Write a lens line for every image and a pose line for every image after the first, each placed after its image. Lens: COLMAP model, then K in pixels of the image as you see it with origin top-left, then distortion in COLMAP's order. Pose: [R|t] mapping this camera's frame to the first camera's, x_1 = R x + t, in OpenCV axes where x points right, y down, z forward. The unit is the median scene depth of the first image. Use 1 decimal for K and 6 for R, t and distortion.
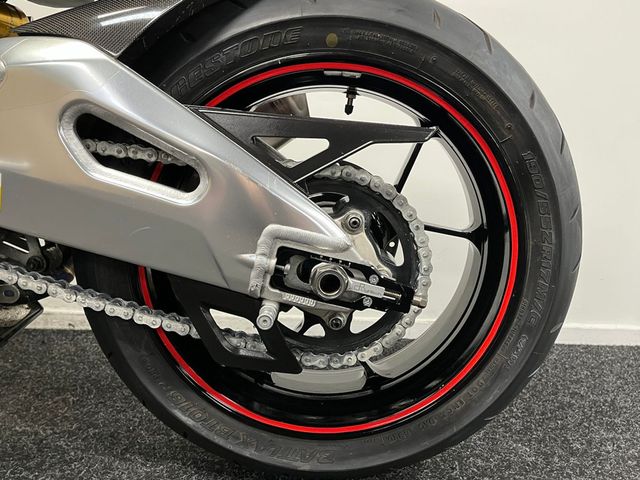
lens RADIAL K [[550.6, 0, 314.9], [0, 550.6, 256.5], [0, 0, 1]] dist [0.055516, -0.028866]
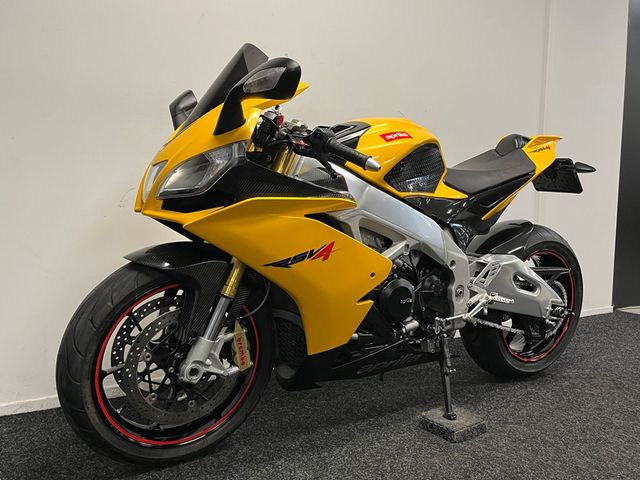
lens RADIAL K [[550.6, 0, 326.6], [0, 550.6, 241.7], [0, 0, 1]] dist [0.055516, -0.028866]
pose [[0.848873, -0.062757, 0.524859, -3.109959], [0.098734, 0.994277, -0.040801, -0.409506], [-0.519295, 0.086456, 0.850211, -1.374242]]
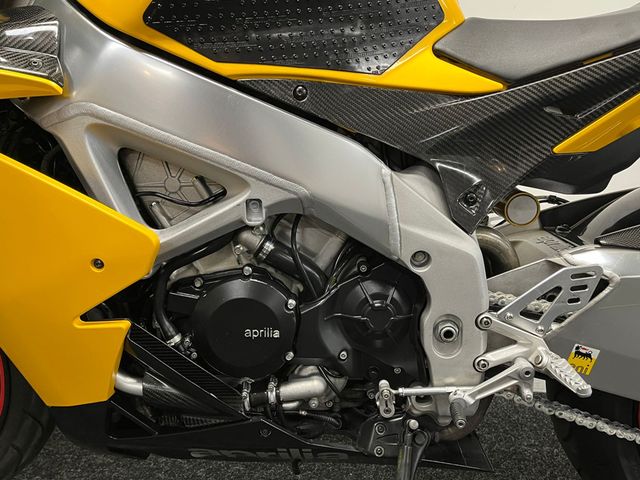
lens RADIAL K [[550.6, 0, 317.6], [0, 550.6, 236.2], [0, 0, 1]] dist [0.055516, -0.028866]
pose [[0.999907, 0.005744, -0.012378, -1.152328], [-0.005617, 0.999932, 0.010253, -0.405547], [0.012436, -0.010183, 0.999871, -0.338833]]
